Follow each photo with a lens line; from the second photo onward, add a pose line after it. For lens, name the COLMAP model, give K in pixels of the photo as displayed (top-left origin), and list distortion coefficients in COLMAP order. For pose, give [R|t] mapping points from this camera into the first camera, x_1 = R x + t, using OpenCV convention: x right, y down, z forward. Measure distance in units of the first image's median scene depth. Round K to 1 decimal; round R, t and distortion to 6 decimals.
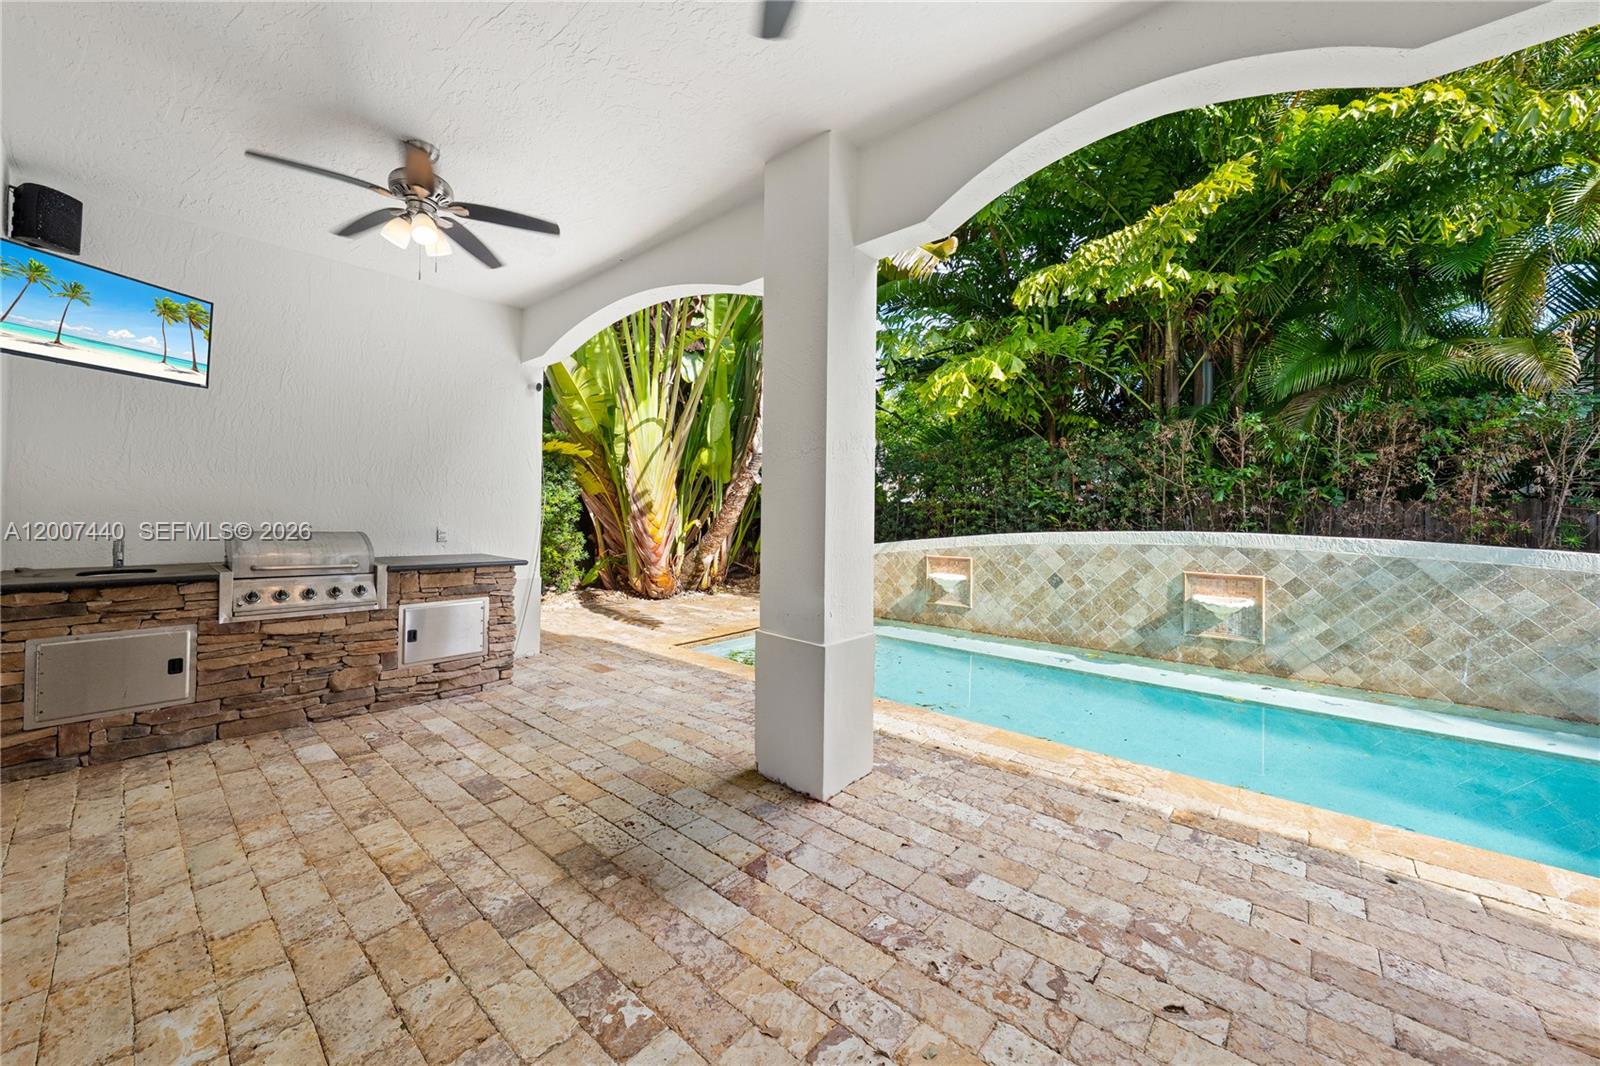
lens RADIAL K [[591.9, 0, 795.7], [0, 591.9, 511.3], [0, 0, 1]] dist [-0.007781, 0.000107]
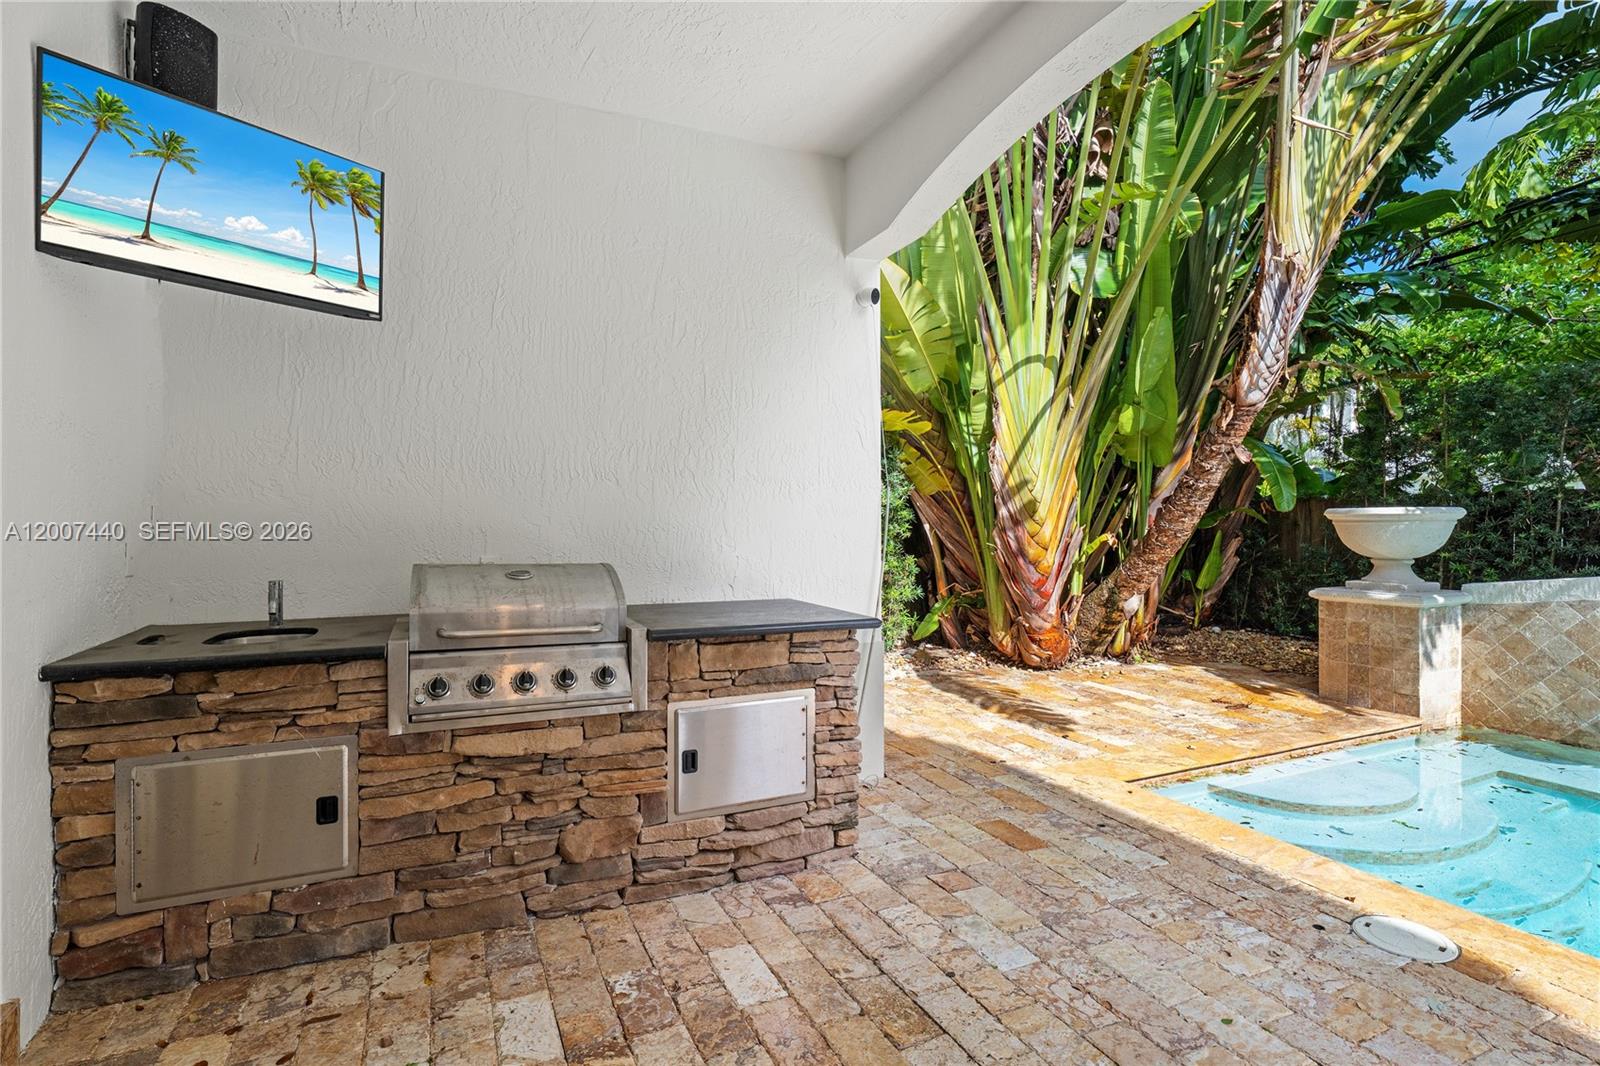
lens RADIAL K [[776.4, 0, 800.0], [0, 776.4, 533.0], [0, 0, 1]] dist [-0.000593, -0.000822]
pose [[0.913621, -0.013243, -0.406351, -0.262964], [0.019018, 0.999767, 0.010177, 0.002069], [0.406121, -0.017026, 0.913661, 0.390791]]
